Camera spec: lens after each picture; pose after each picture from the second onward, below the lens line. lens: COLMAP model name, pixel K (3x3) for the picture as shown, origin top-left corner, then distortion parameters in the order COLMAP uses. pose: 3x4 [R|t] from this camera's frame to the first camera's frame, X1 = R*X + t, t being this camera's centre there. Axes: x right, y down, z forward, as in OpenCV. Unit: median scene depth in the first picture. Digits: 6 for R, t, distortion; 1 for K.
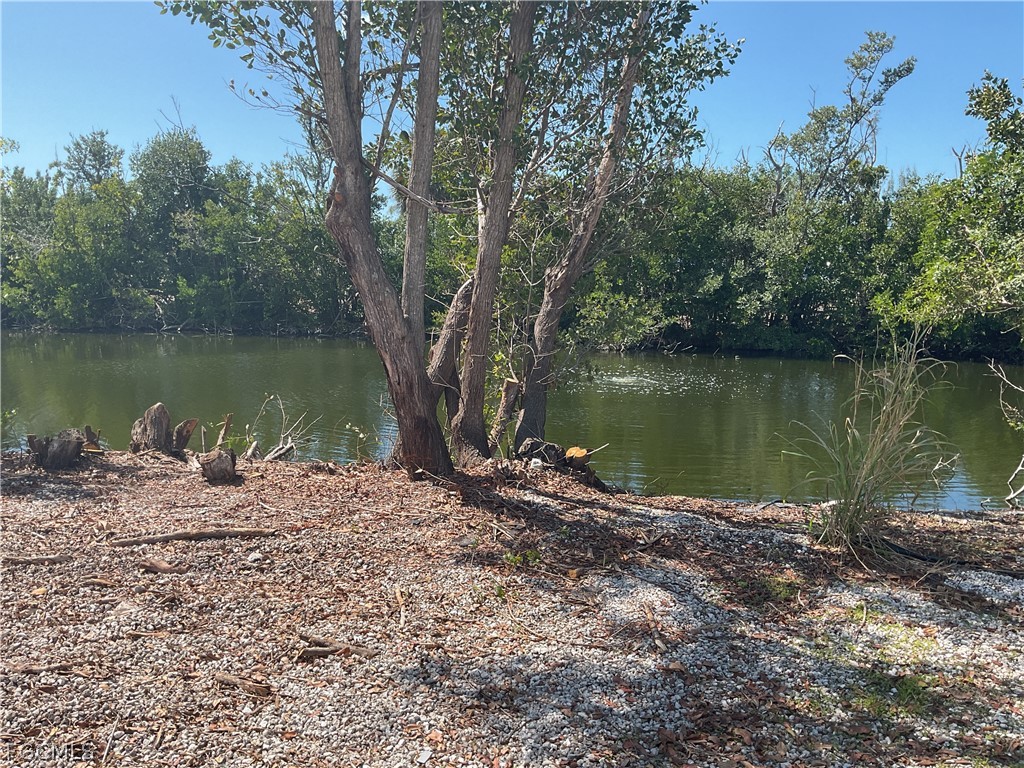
lens RADIAL K [[847.9, 0, 512.0], [0, 847.9, 384.0], [0, 0, 1]] dist [0.112679, -0.182320]
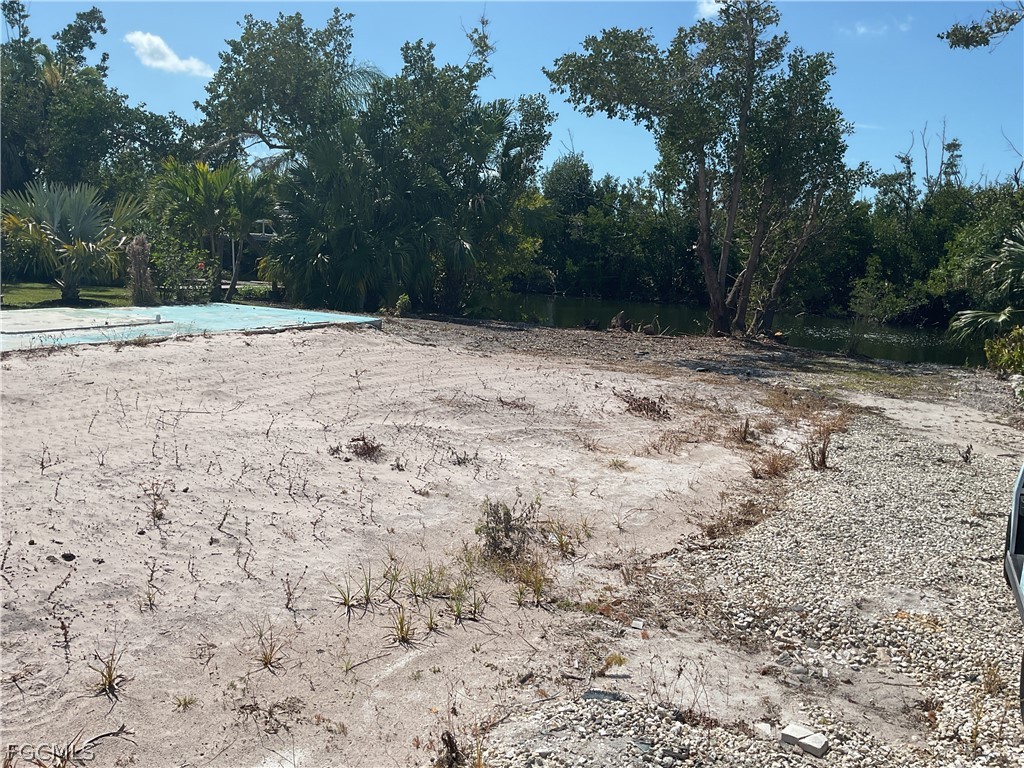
lens RADIAL K [[847.9, 0, 512.0], [0, 847.9, 384.0], [0, 0, 1]] dist [0.112679, -0.182320]
pose [[0.932819, 0.086956, -0.349697, 0.055817], [-0.078947, 0.996187, 0.037122, 0.045543], [0.351591, -0.007021, 0.936127, -0.415617]]
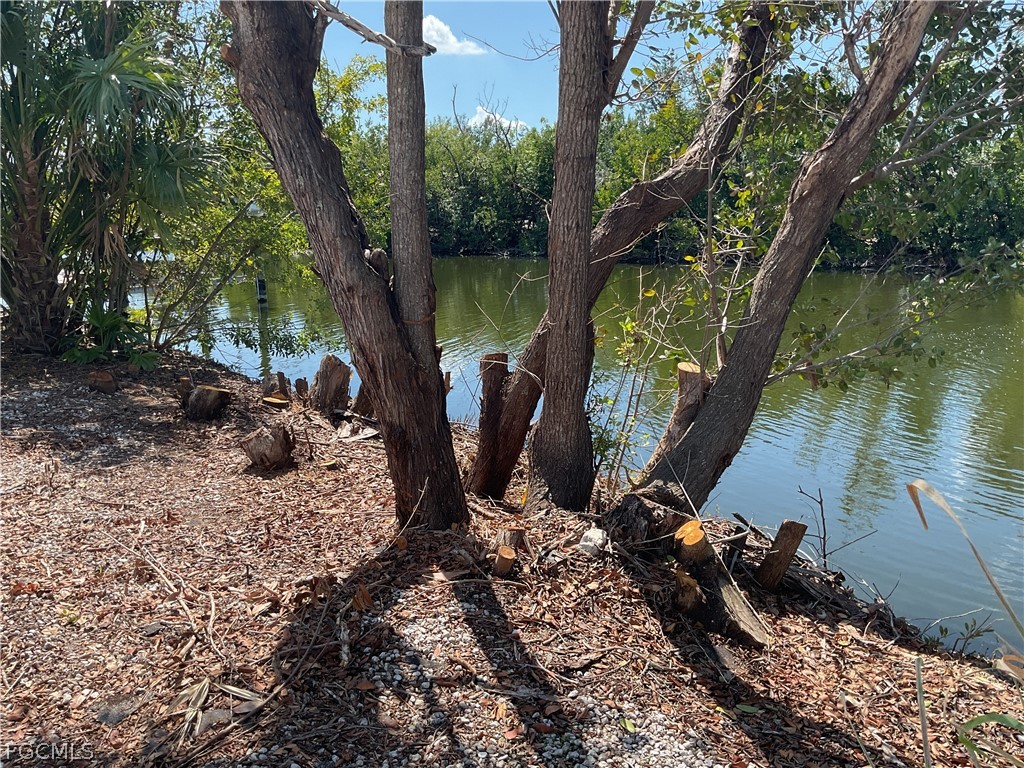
lens RADIAL K [[852.3, 0, 512.0], [0, 852.3, 384.0], [0, 0, 1]] dist [0.093915, -0.180985]
pose [[0.749376, 0.108569, -0.653184, 0.070452], [-0.055957, 0.993321, 0.100907, -0.011129], [0.659776, -0.039067, 0.750446, 0.127967]]
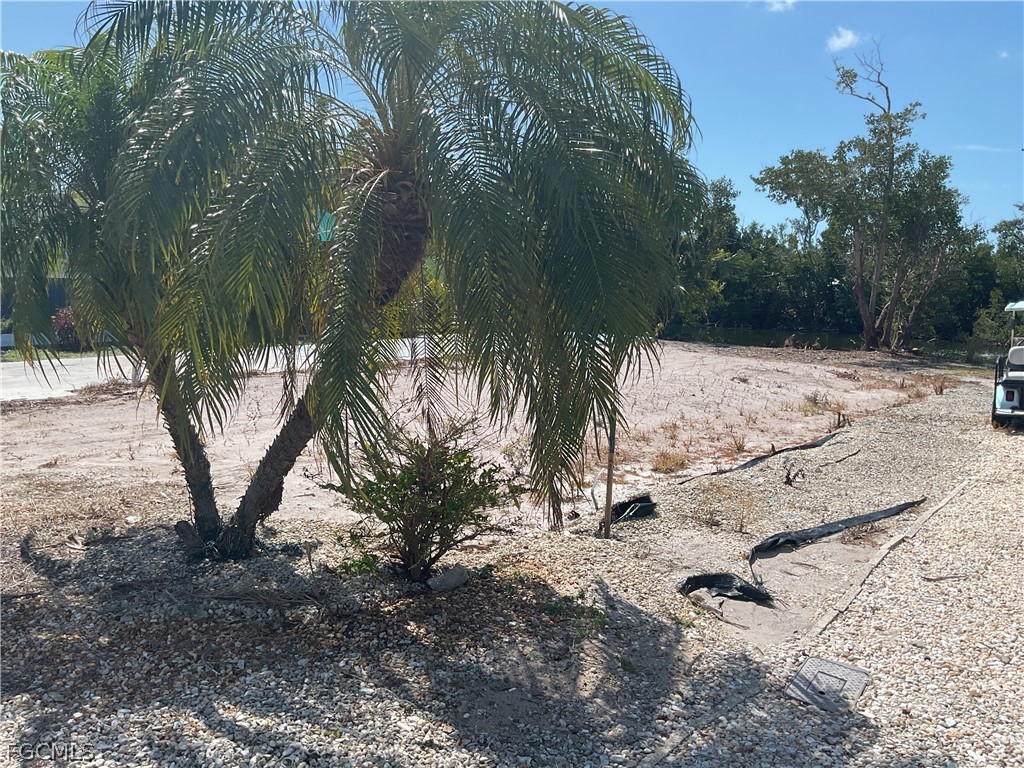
lens RADIAL K [[852.3, 0, 512.0], [0, 852.3, 384.0], [0, 0, 1]] dist [0.093915, -0.180985]
pose [[0.879006, 0.070834, -0.471521, 0.070888], [-0.077277, 0.996993, 0.005714, 0.078172], [0.470508, 0.031415, 0.881837, -0.718793]]
